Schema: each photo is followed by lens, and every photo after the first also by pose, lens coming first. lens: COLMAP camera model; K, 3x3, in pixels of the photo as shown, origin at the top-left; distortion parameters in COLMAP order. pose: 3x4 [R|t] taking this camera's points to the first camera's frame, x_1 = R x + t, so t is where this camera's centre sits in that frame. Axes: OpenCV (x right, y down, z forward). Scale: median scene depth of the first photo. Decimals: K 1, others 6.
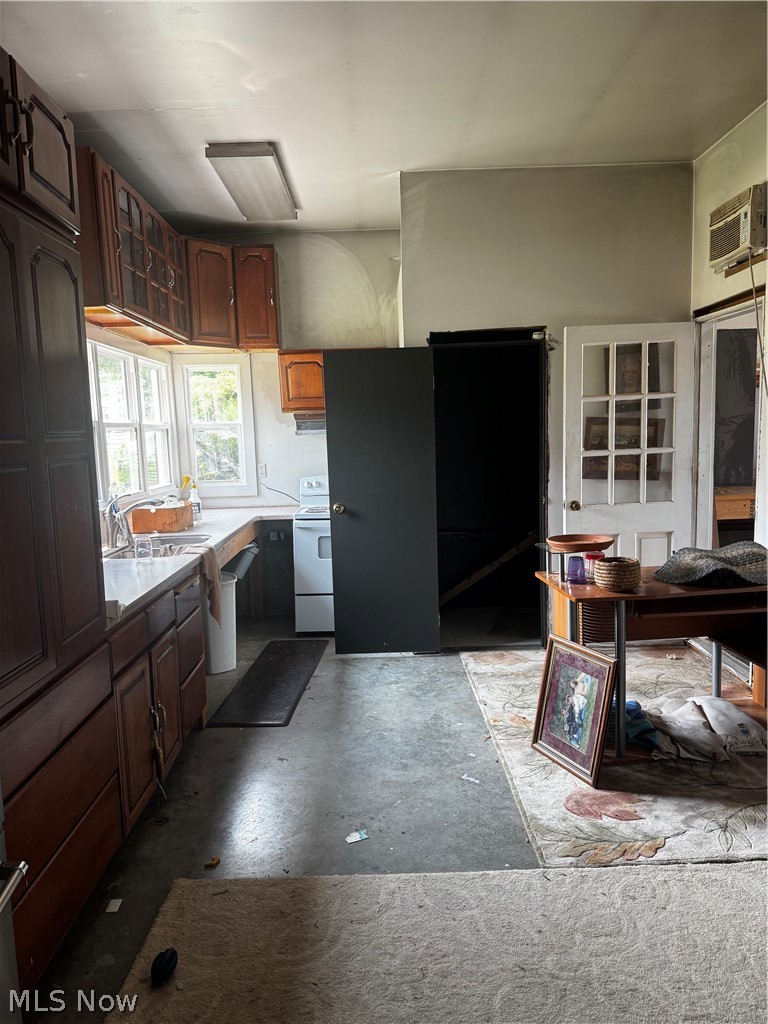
lens RADIAL K [[711.3, 0, 381.5], [0, 711.3, 514.1], [0, 0, 1]] dist [0.088301, -0.005027]
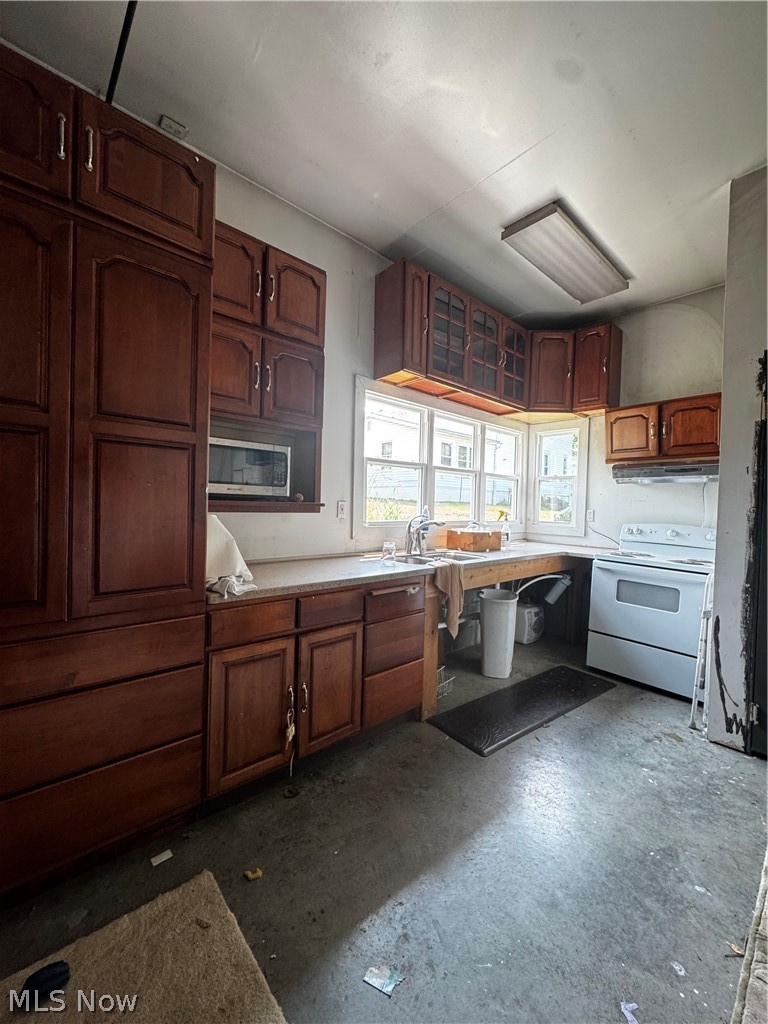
lens RADIAL K [[413.0, 0, 387.6], [0, 413.0, 510.4], [0, 0, 1]] dist [0.008476, -0.001689]
pose [[0.668498, 0.063822, -0.740971, 0.129420], [-0.137151, 0.989802, -0.038482, 0.001672], [0.730958, 0.127350, 0.670434, 0.355093]]
